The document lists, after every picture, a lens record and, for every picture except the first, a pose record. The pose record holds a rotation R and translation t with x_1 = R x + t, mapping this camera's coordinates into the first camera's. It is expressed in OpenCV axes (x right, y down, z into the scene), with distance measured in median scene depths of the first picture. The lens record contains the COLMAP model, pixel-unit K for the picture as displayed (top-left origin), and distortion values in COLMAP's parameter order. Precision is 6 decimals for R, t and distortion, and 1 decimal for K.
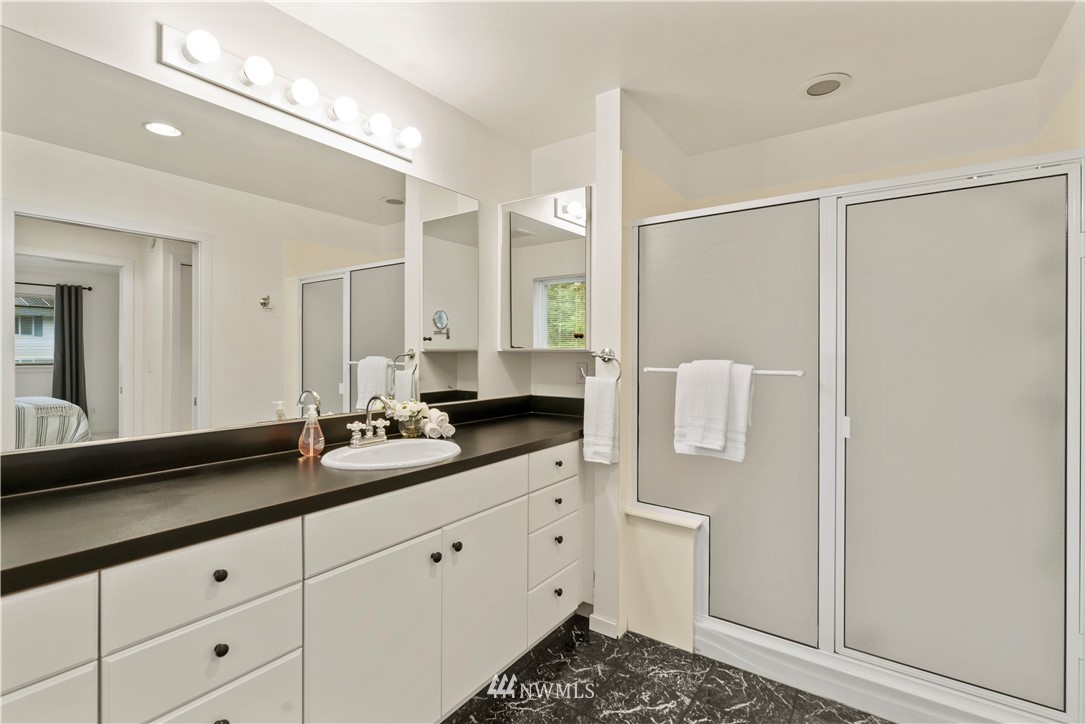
lens RADIAL K [[495.4, 0, 544.7], [0, 495.4, 357.3], [0, 0, 1]] dist [-0.004577, -0.000862]
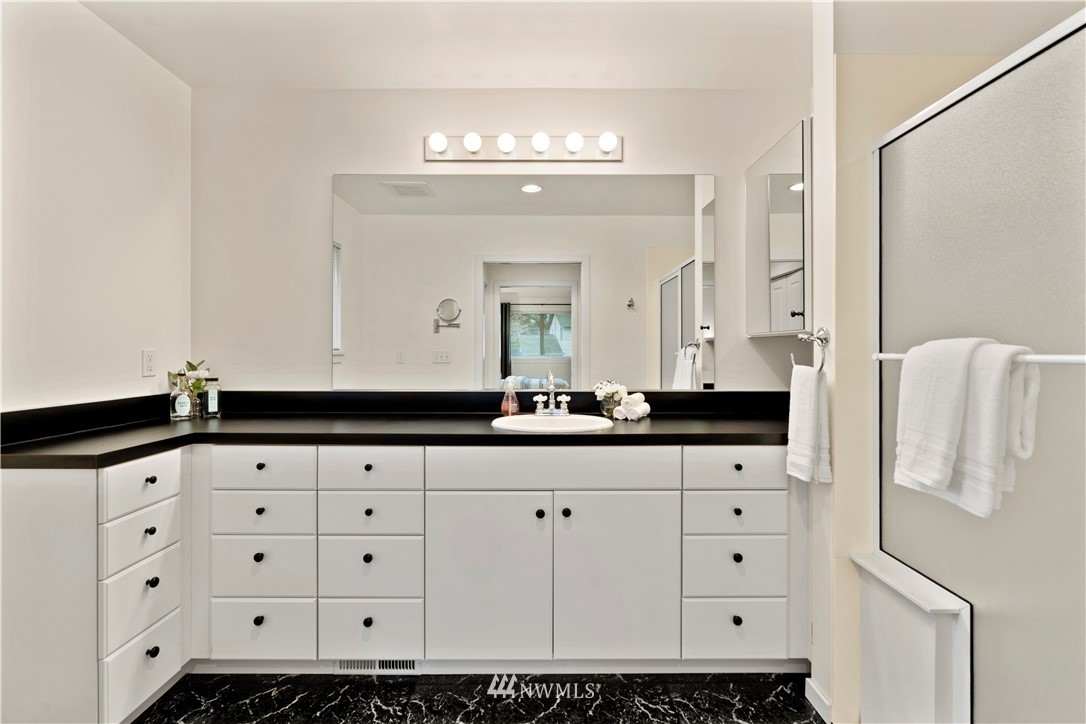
lens RADIAL K [[495.4, 0, 546.8], [0, 495.4, 355.4], [0, 0, 1]] dist [-0.004577, -0.000862]
pose [[0.583669, 0.002067, -0.811989, 0.533048], [-0.005927, 0.999981, -0.001715, 0.029634], [0.811970, 0.005814, 0.583671, 0.252573]]
